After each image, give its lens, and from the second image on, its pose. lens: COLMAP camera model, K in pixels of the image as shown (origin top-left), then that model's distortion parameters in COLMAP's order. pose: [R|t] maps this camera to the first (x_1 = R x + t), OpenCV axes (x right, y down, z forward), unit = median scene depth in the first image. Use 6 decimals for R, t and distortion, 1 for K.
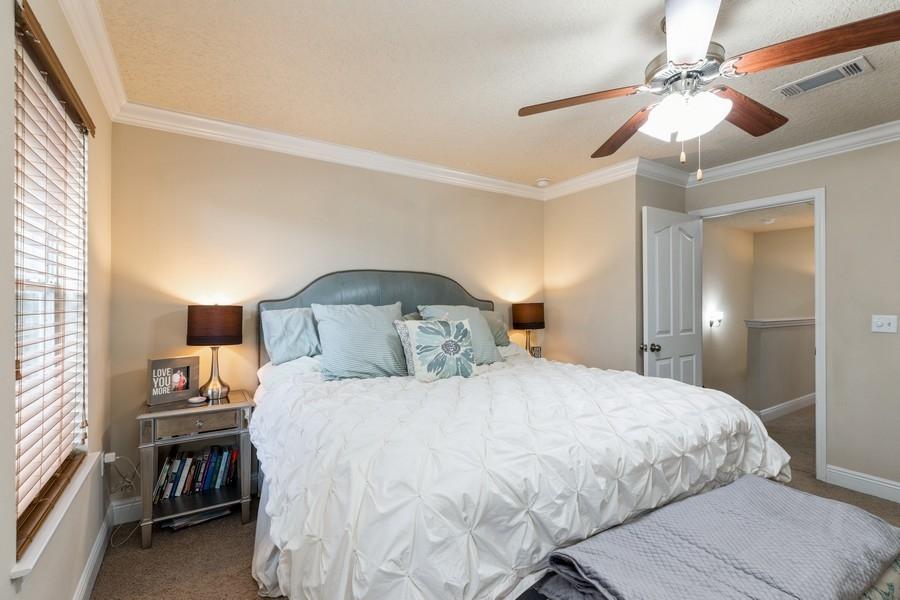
lens RADIAL K [[411.4, 0, 445.1], [0, 411.4, 302.3], [0, 0, 1]] dist [0.004489, 0.000040]
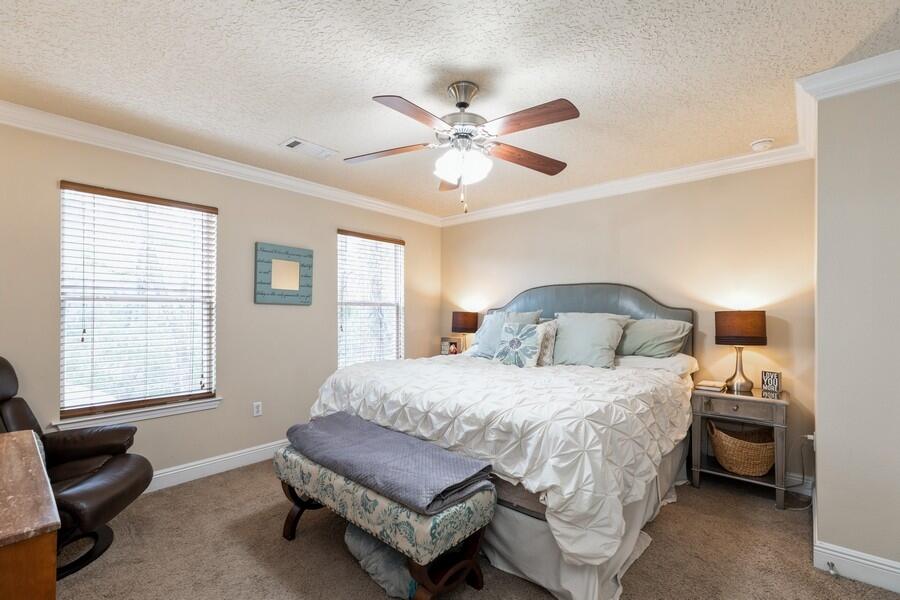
lens RADIAL K [[411.4, 0, 447.2], [0, 411.4, 307.3], [0, 0, 1]] dist [0.004489, 0.000040]
pose [[0.295752, -0.003268, -0.955259, 1.241278], [0.006377, 0.999979, -0.001447, -0.009087], [0.955243, -0.005664, 0.295766, 0.386778]]
